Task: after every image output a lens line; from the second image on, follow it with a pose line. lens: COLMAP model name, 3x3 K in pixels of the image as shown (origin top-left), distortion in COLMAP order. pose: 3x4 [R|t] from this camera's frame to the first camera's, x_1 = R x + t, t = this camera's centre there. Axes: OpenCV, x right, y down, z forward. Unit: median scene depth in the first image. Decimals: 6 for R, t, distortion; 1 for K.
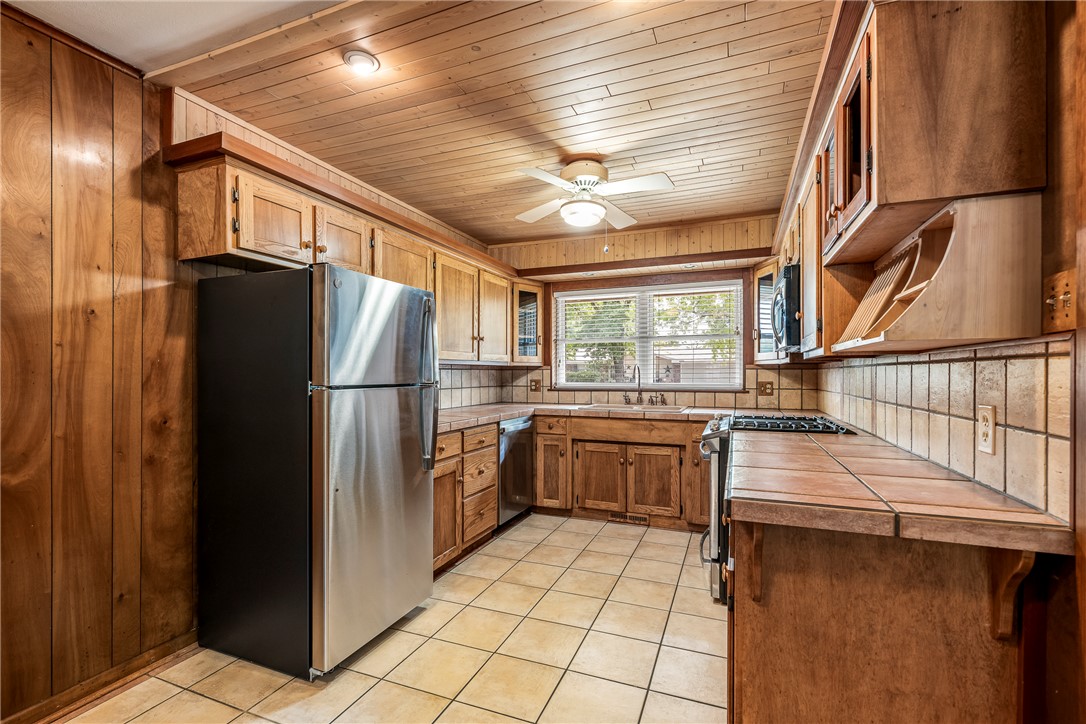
lens RADIAL K [[485.9, 0, 546.2], [0, 485.9, 372.5], [0, 0, 1]] dist [0.003185, -0.000651]
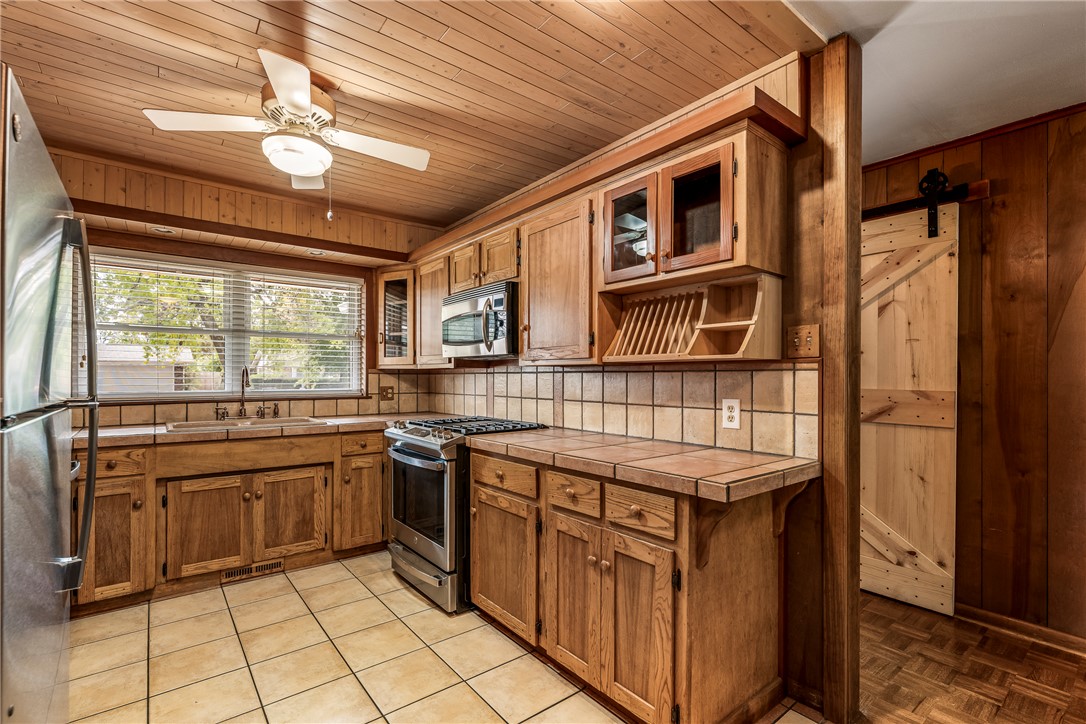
lens RADIAL K [[485.9, 0, 547.6], [0, 485.9, 375.6], [0, 0, 1]] dist [0.003185, -0.000651]
pose [[0.495877, 0.007171, 0.868363, -0.264150], [-0.005111, 0.999973, -0.005339, 0.000157], [-0.868378, -0.001790, 0.495900, 0.237380]]
